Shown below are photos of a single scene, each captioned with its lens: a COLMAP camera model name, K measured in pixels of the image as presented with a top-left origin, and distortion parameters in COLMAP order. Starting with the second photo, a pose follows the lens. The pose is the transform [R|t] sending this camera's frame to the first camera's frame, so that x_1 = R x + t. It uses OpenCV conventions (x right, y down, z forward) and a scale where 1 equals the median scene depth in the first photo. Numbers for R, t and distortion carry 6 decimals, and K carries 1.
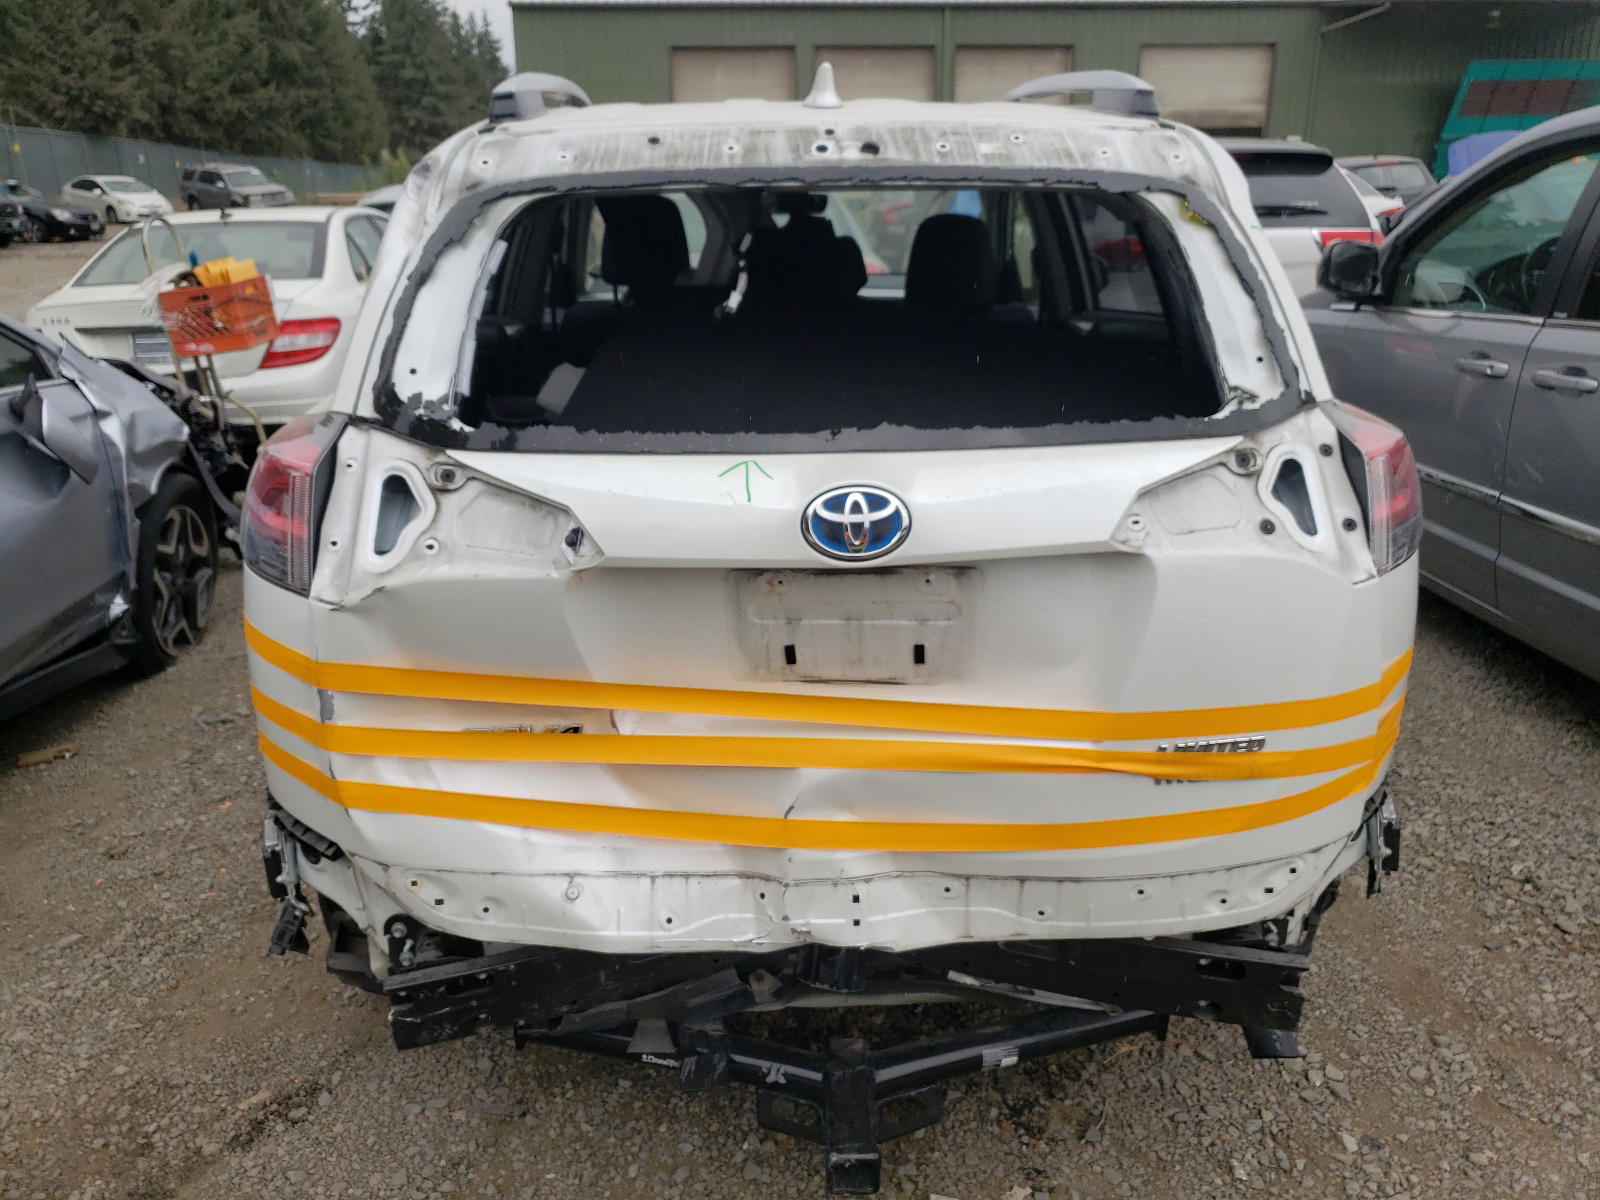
lens RADIAL K [[1228.2, 0, 781.2], [0, 1228.2, 597.8], [0, 0, 1]] dist [0.061038, -0.092808]
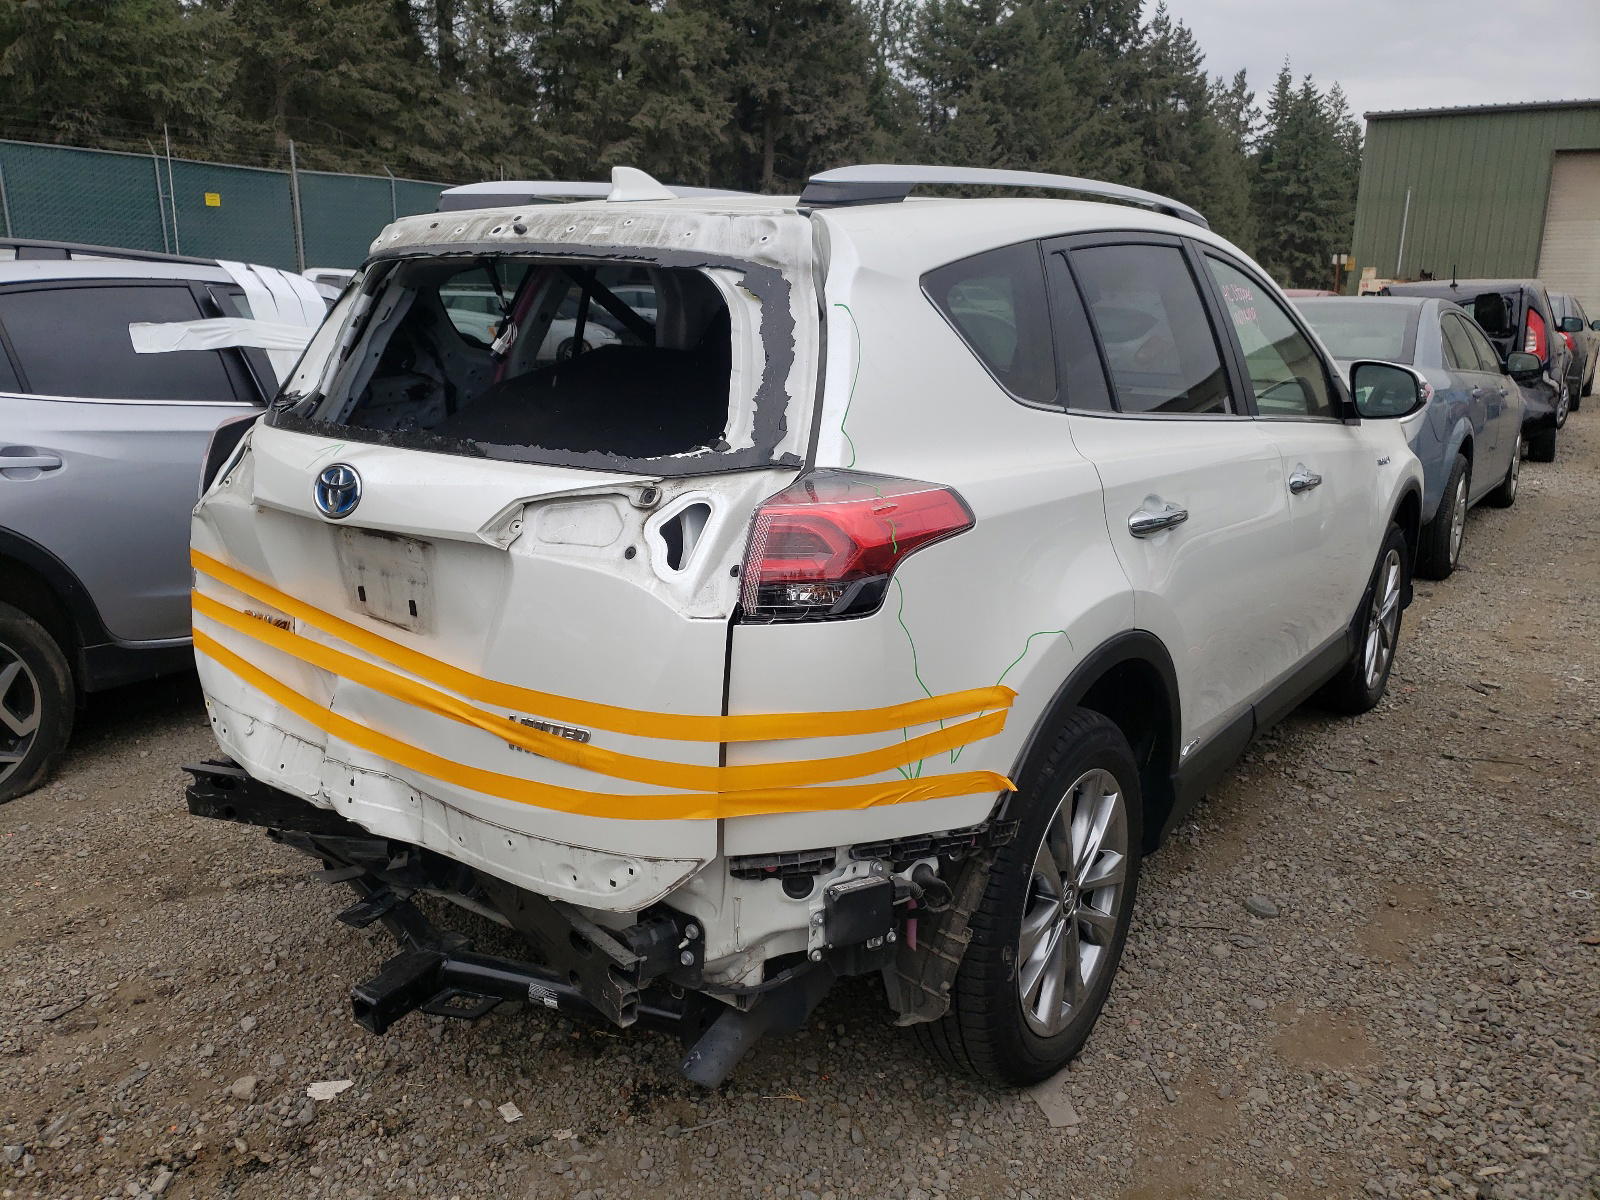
lens RADIAL K [[1228.2, 0, 781.2], [0, 1228.2, 597.8], [0, 0, 1]] dist [0.061038, -0.092808]
pose [[0.786719, 0.170619, -0.593265, 1.142715], [-0.219680, 0.975512, -0.010764, -0.033424], [0.576901, 0.138797, 0.804935, 0.169709]]
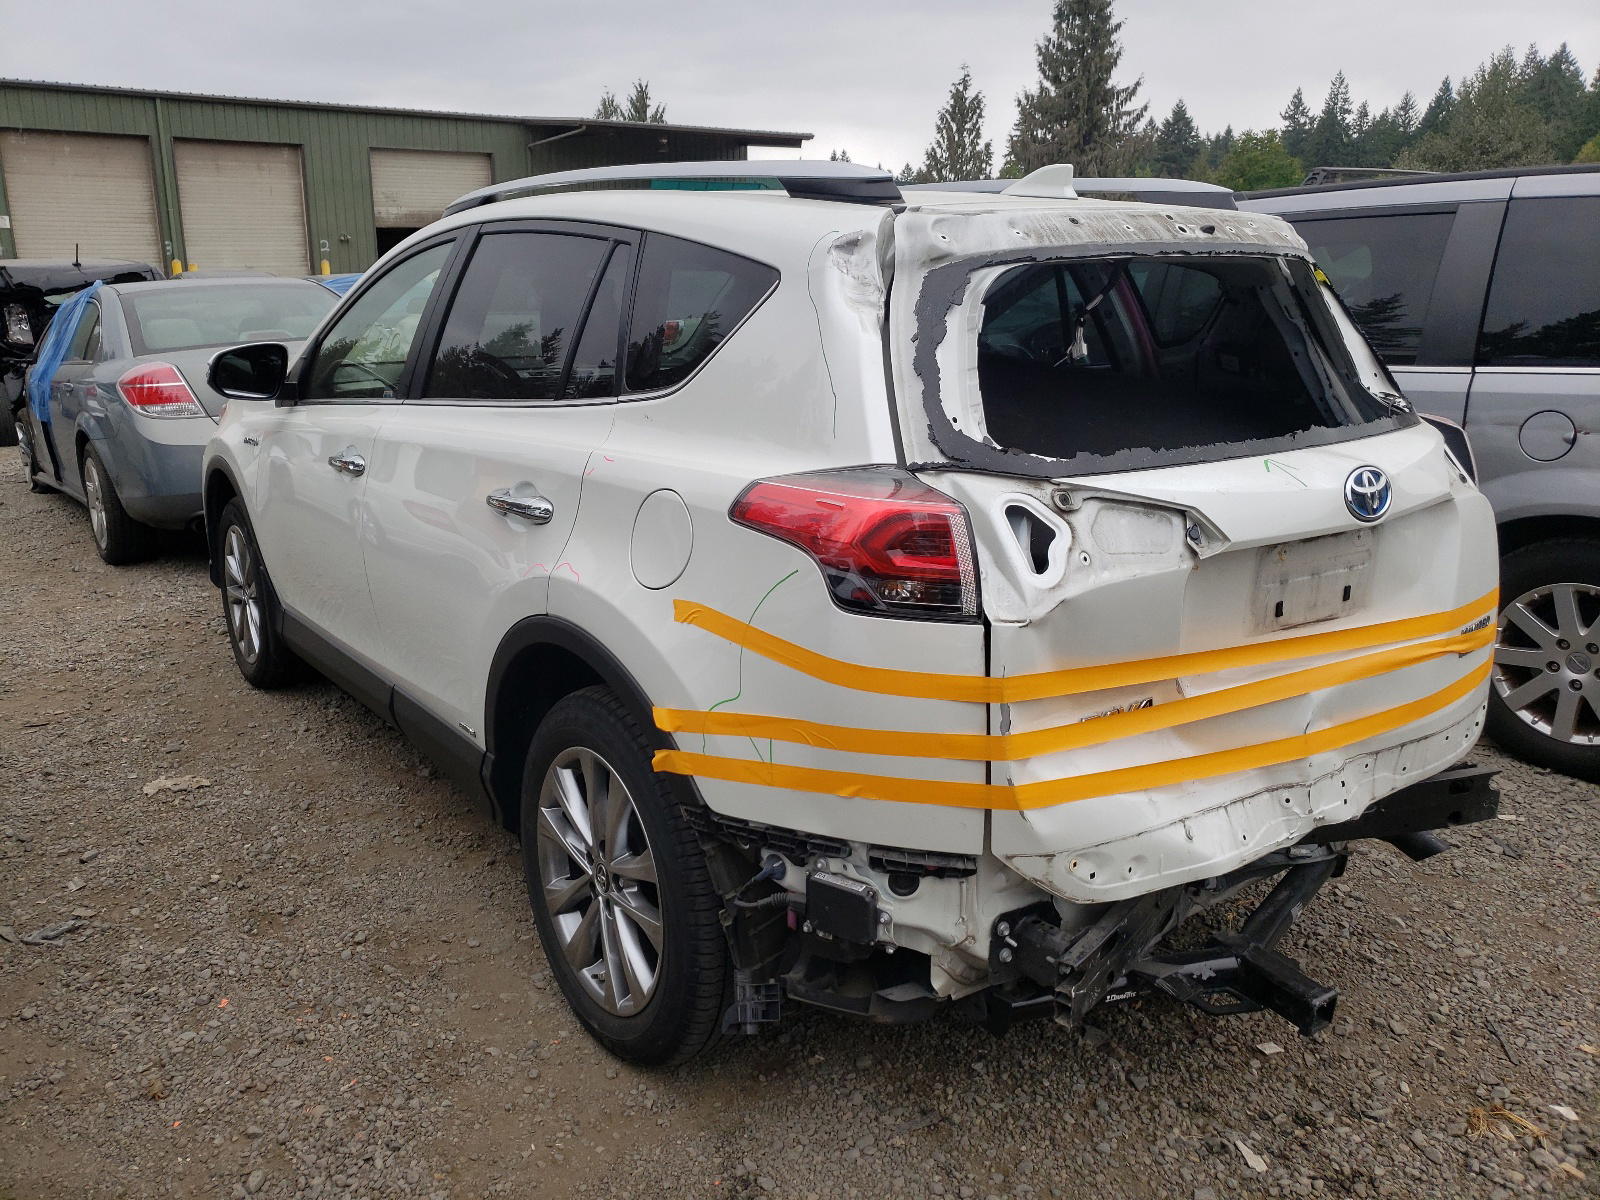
lens RADIAL K [[1228.2, 0, 781.2], [0, 1228.2, 597.8], [0, 0, 1]] dist [0.061038, -0.092808]
pose [[0.829123, -0.139266, 0.541443, -1.102269], [0.178412, 0.983749, -0.020173, -0.031712], [-0.529835, 0.113326, 0.840495, 0.176224]]
